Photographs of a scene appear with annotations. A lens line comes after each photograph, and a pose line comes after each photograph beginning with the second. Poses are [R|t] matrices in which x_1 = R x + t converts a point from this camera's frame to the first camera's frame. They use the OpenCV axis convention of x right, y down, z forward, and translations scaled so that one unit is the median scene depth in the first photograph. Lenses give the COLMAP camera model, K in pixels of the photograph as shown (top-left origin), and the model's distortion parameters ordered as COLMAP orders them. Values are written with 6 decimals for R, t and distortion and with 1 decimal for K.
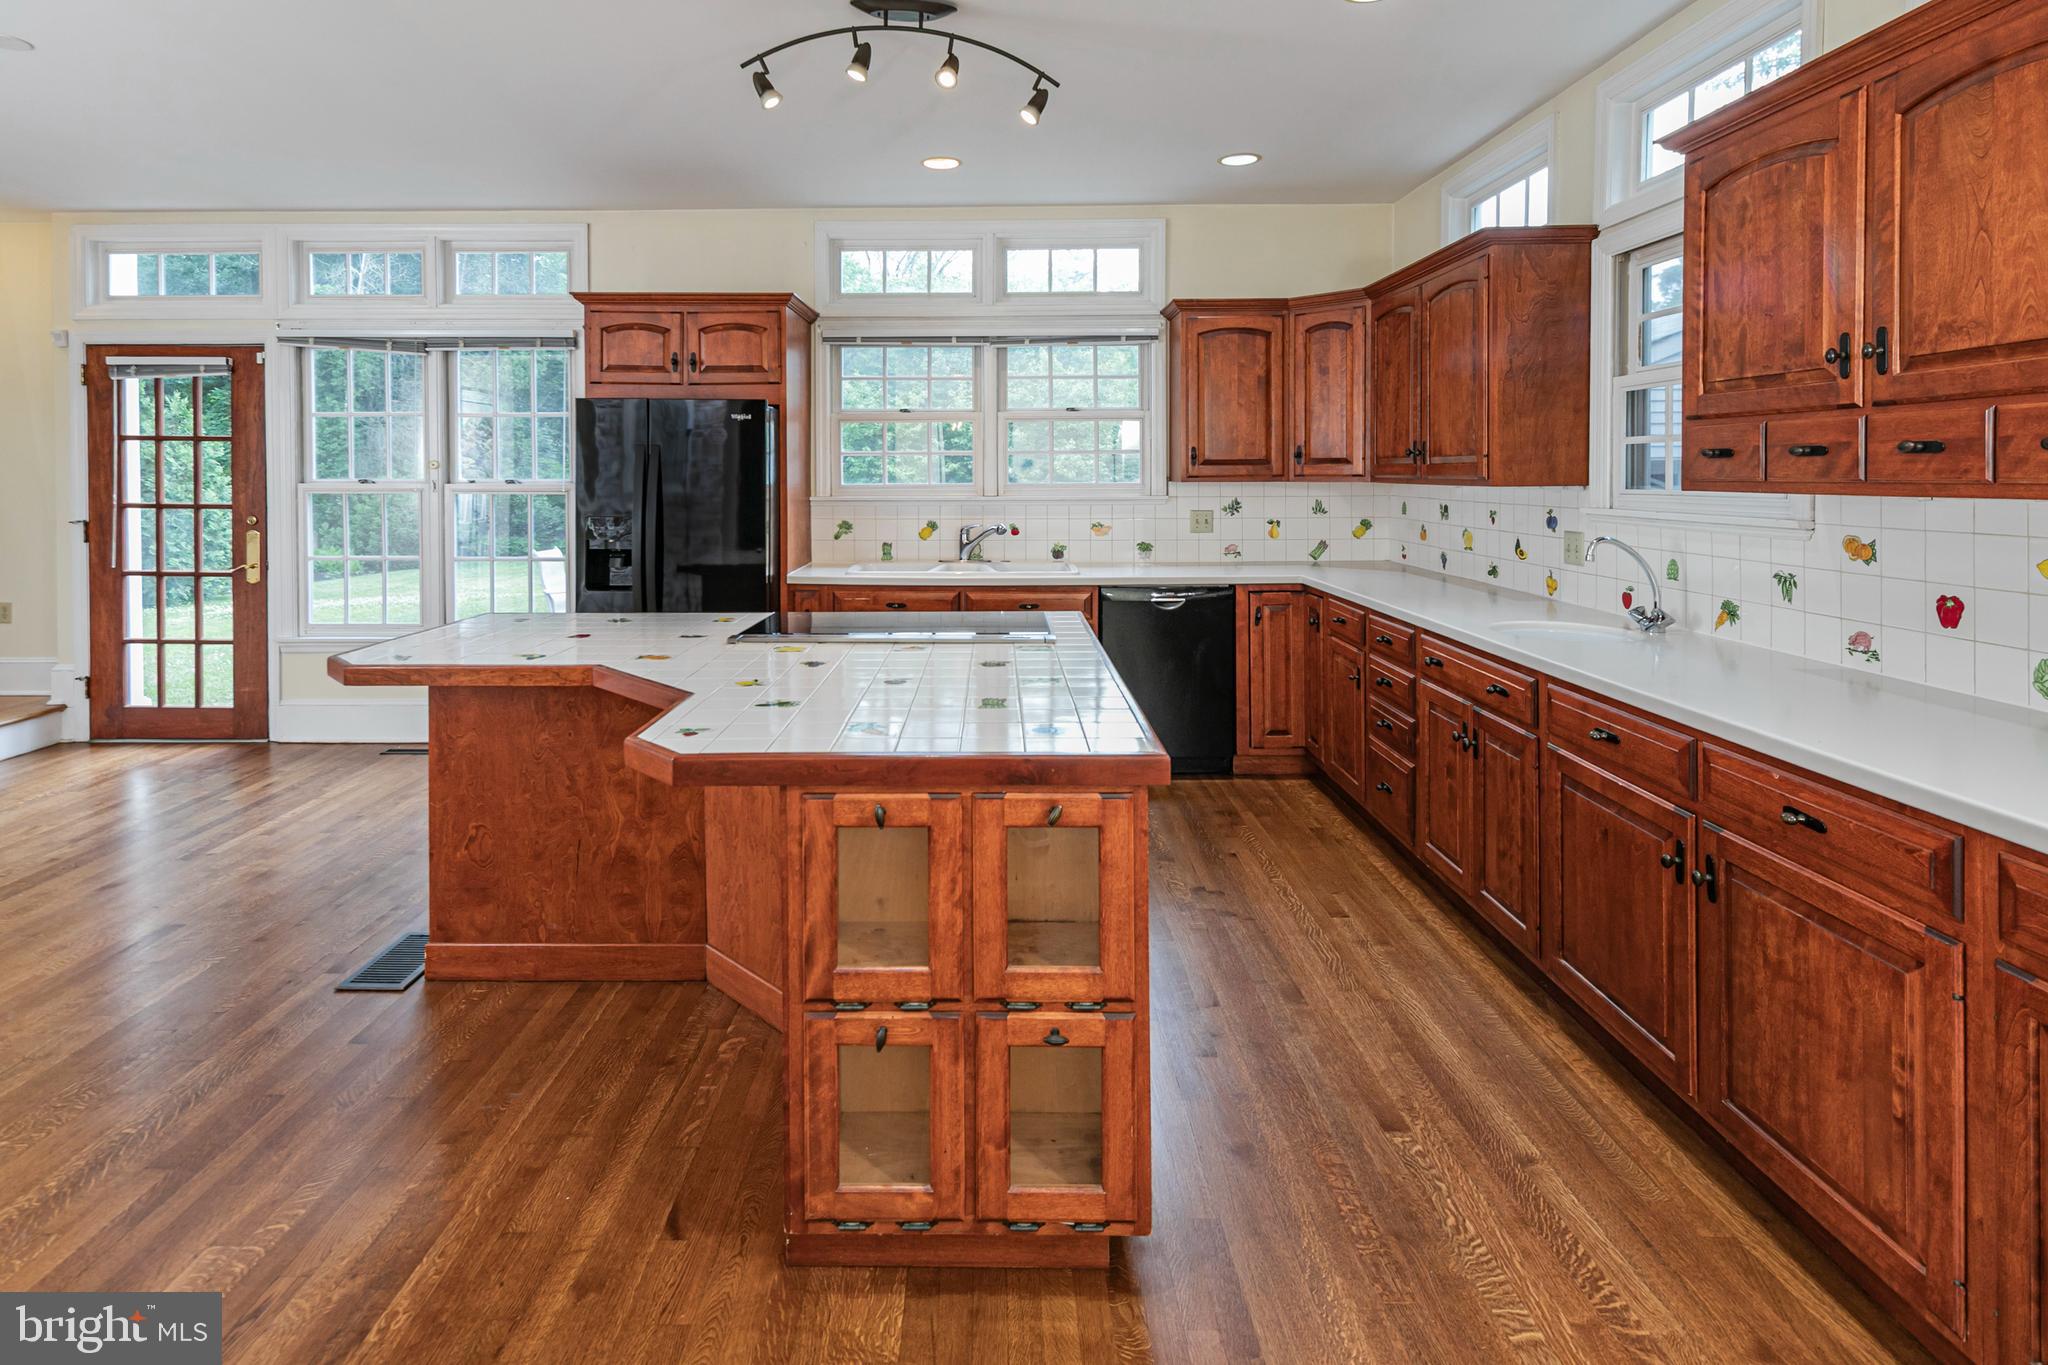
lens RADIAL K [[989.9, 0, 1002.7], [0, 989.9, 493.4], [0, 0, 1]] dist [0.015990, -0.008232]
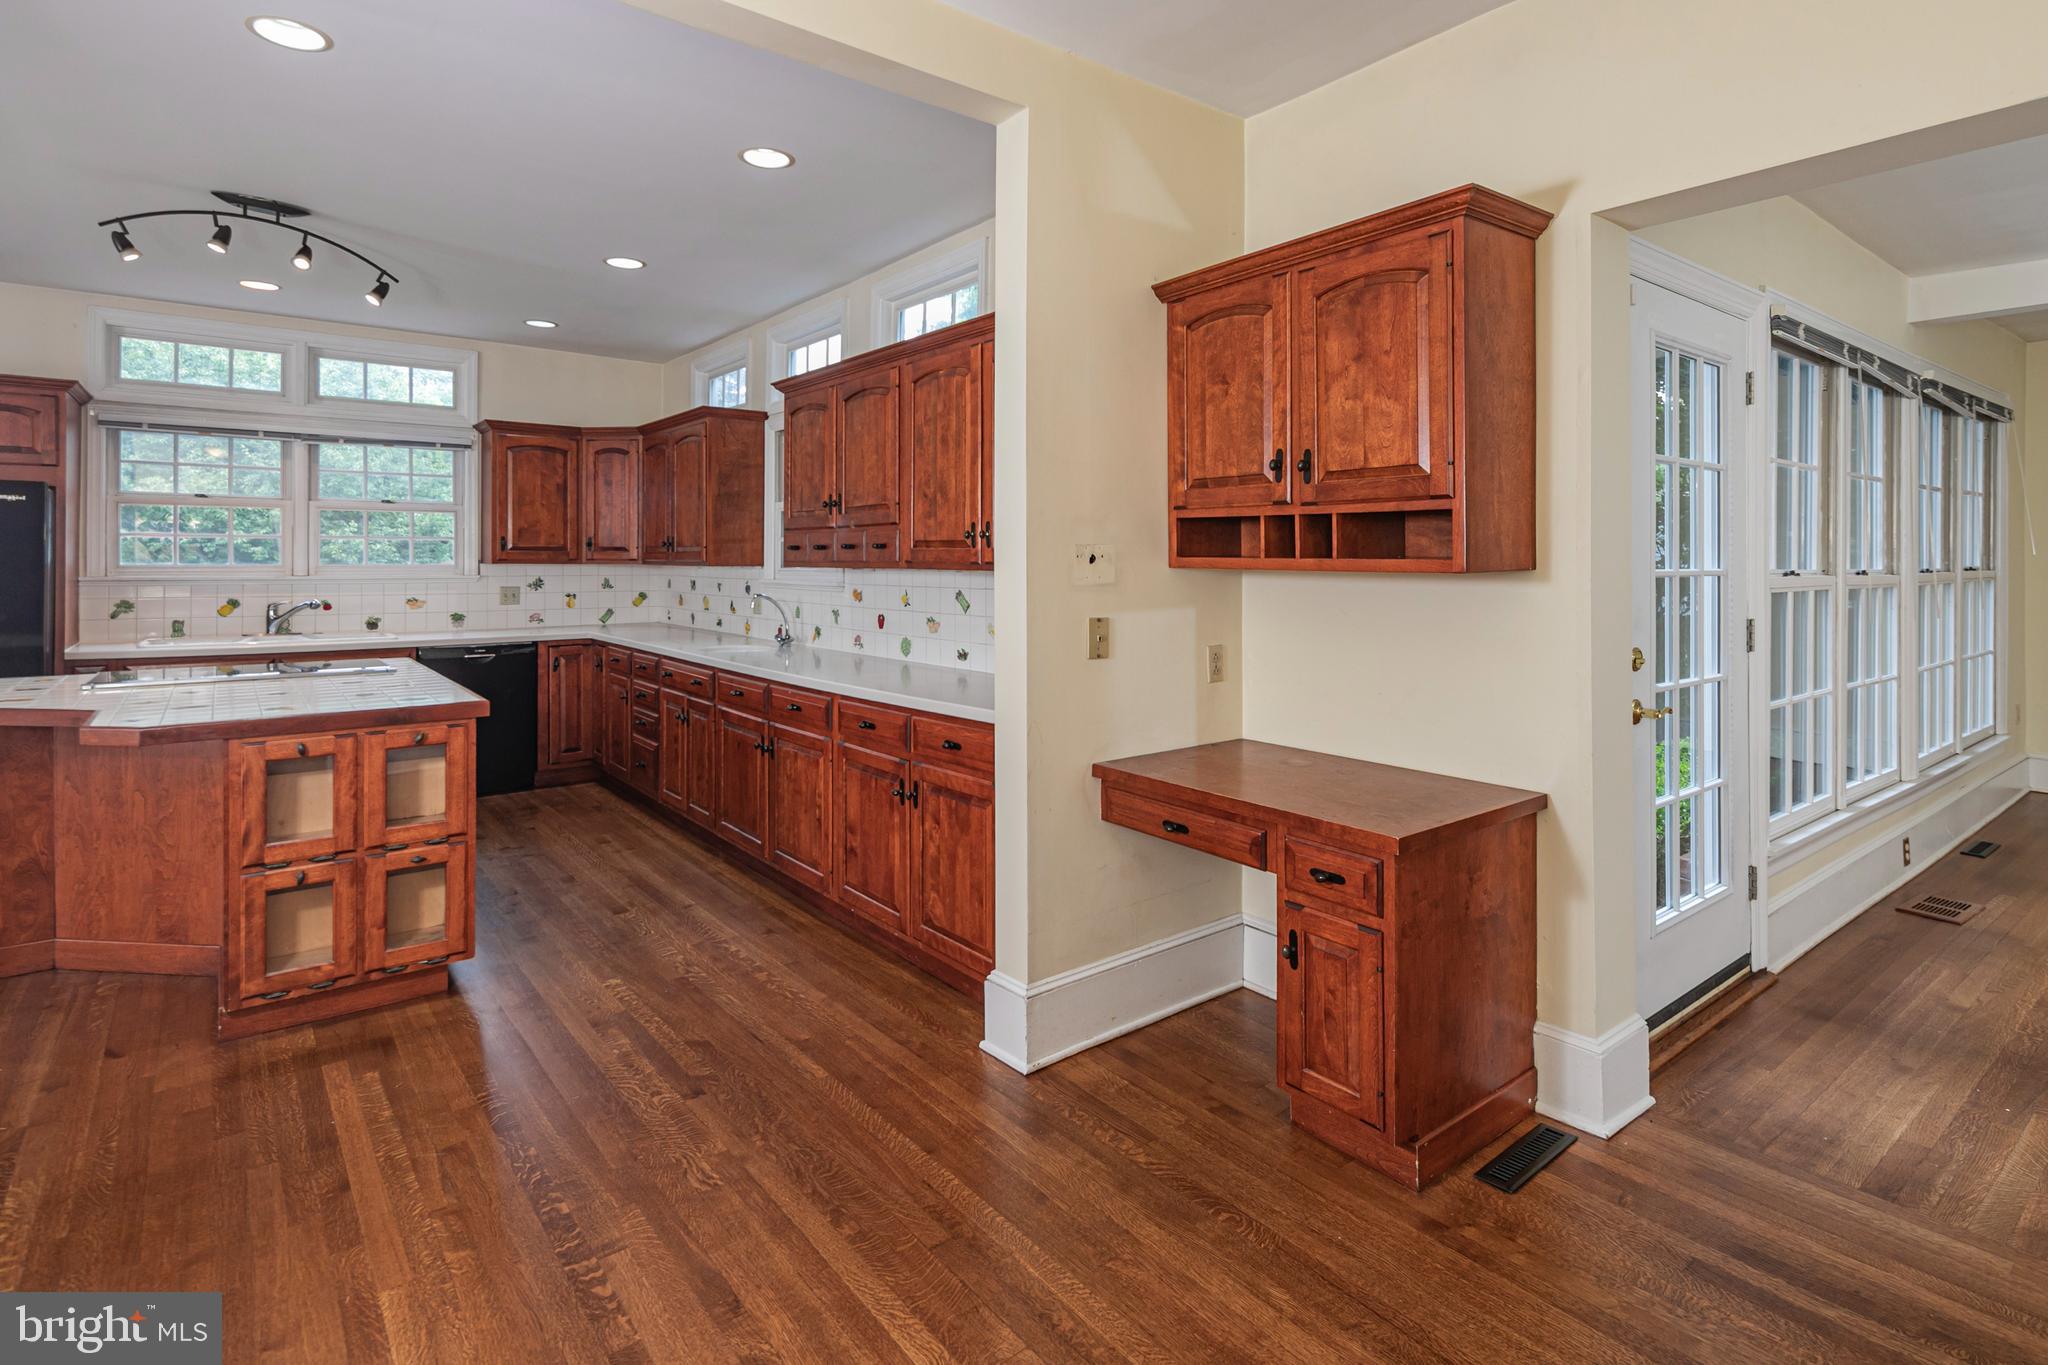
lens RADIAL K [[989.9, 0, 1014.5], [0, 989.9, 559.0], [0, 0, 1]] dist [0.015990, -0.008232]
pose [[0.786015, 0.008221, 0.618153, -0.113006], [0.005938, 0.999765, -0.020846, 0.018063], [-0.618179, 0.020056, 0.785781, -0.582552]]
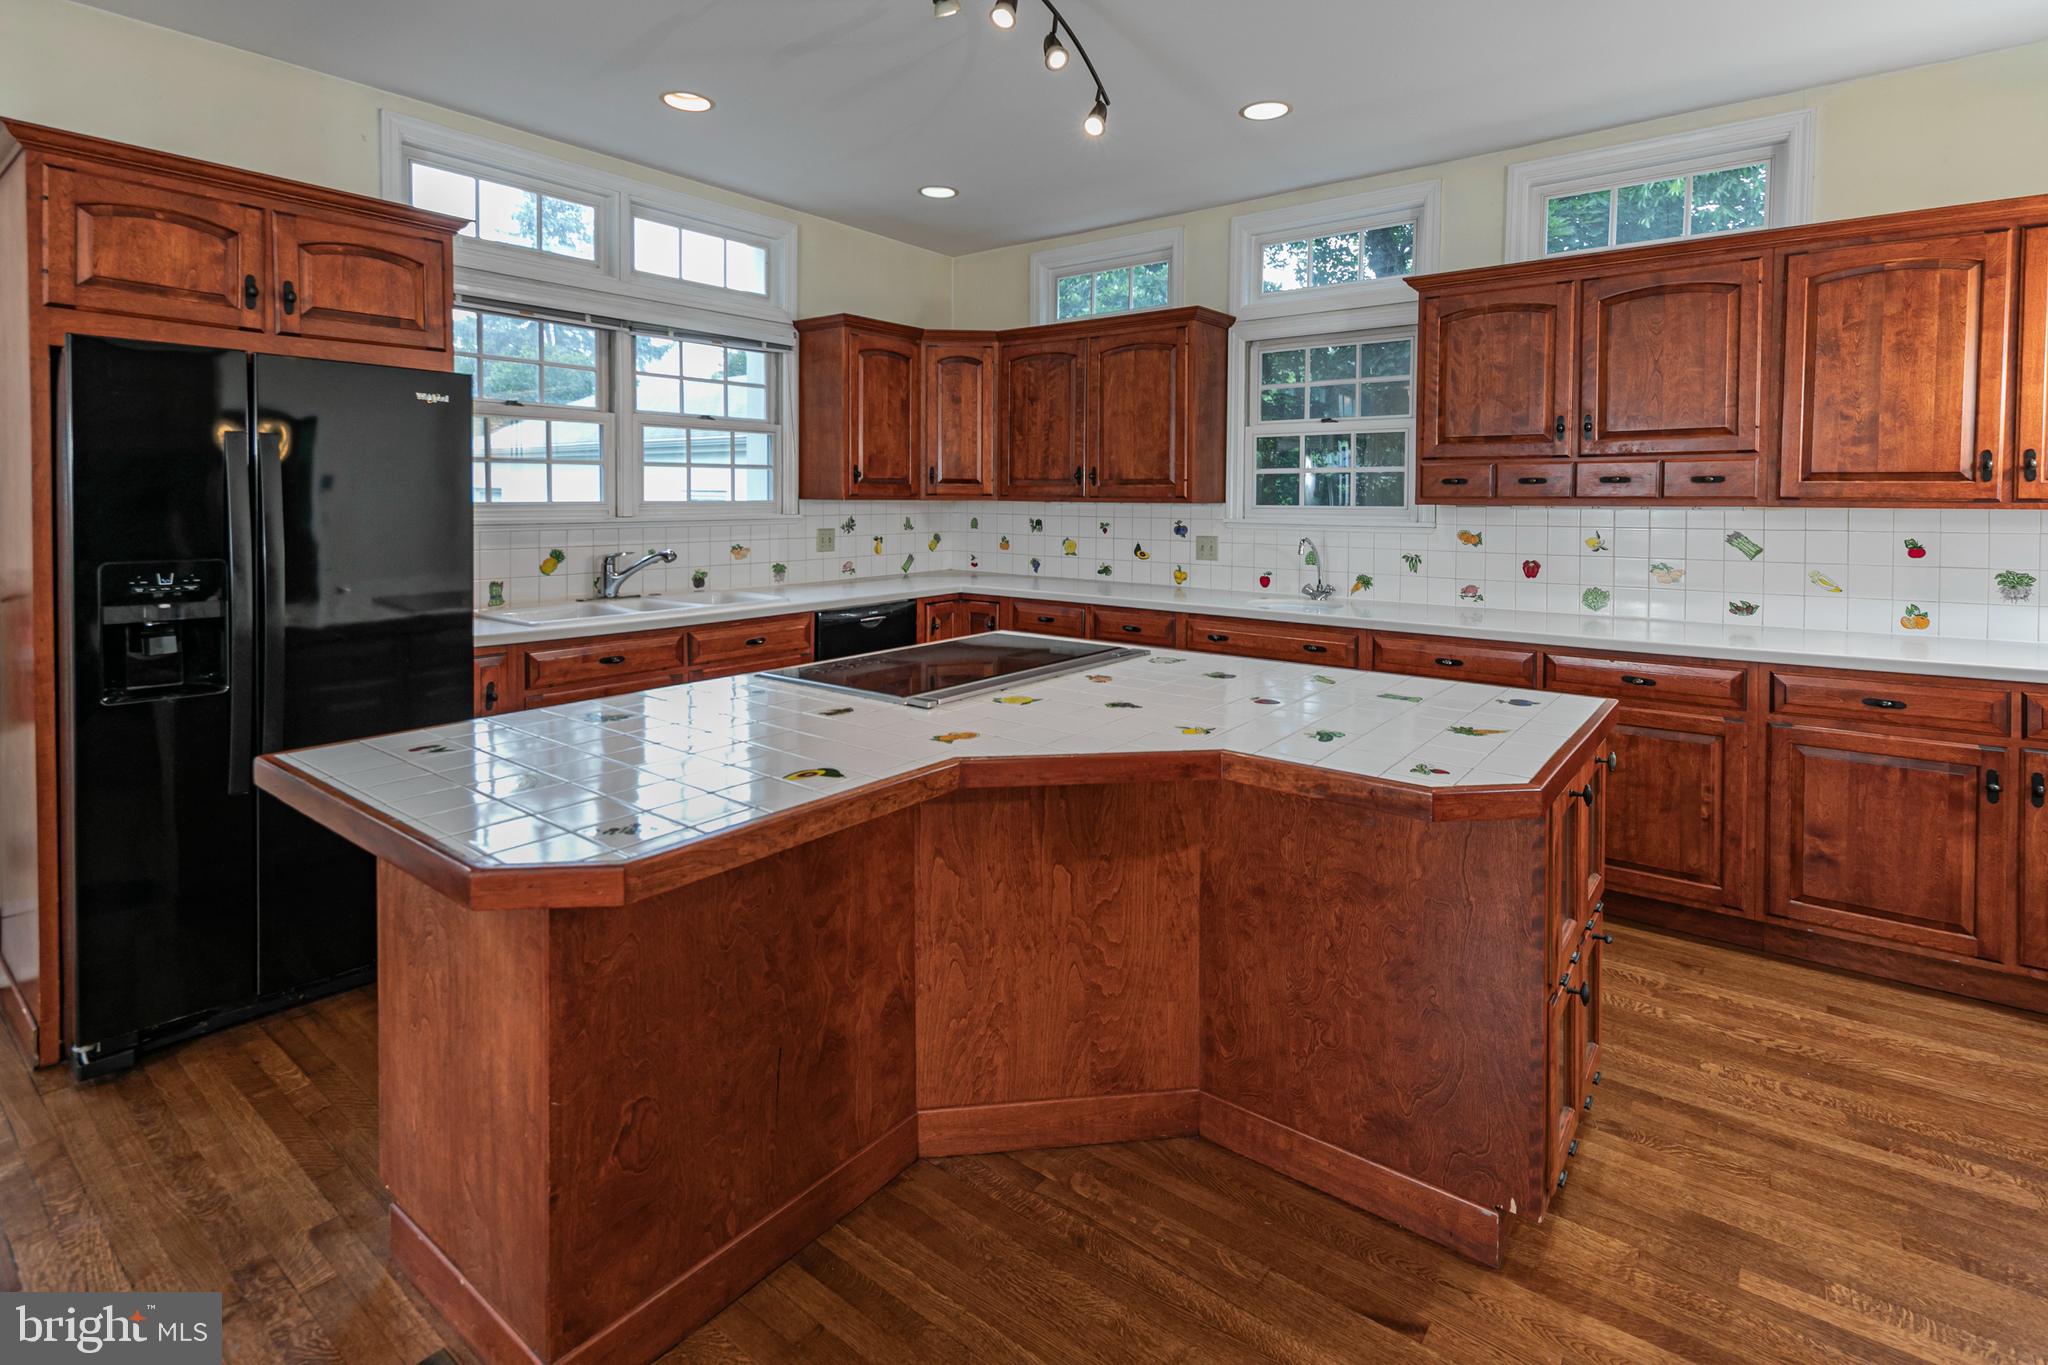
lens RADIAL K [[989.9, 0, 976.3], [0, 989.9, 511.2], [0, 0, 1]] dist [0.015990, -0.008232]
pose [[0.621343, -0.007067, 0.783507, -0.721842], [0.010506, 0.999945, 0.000688, -0.000147], [-0.783469, 0.007804, 0.621382, 0.420591]]
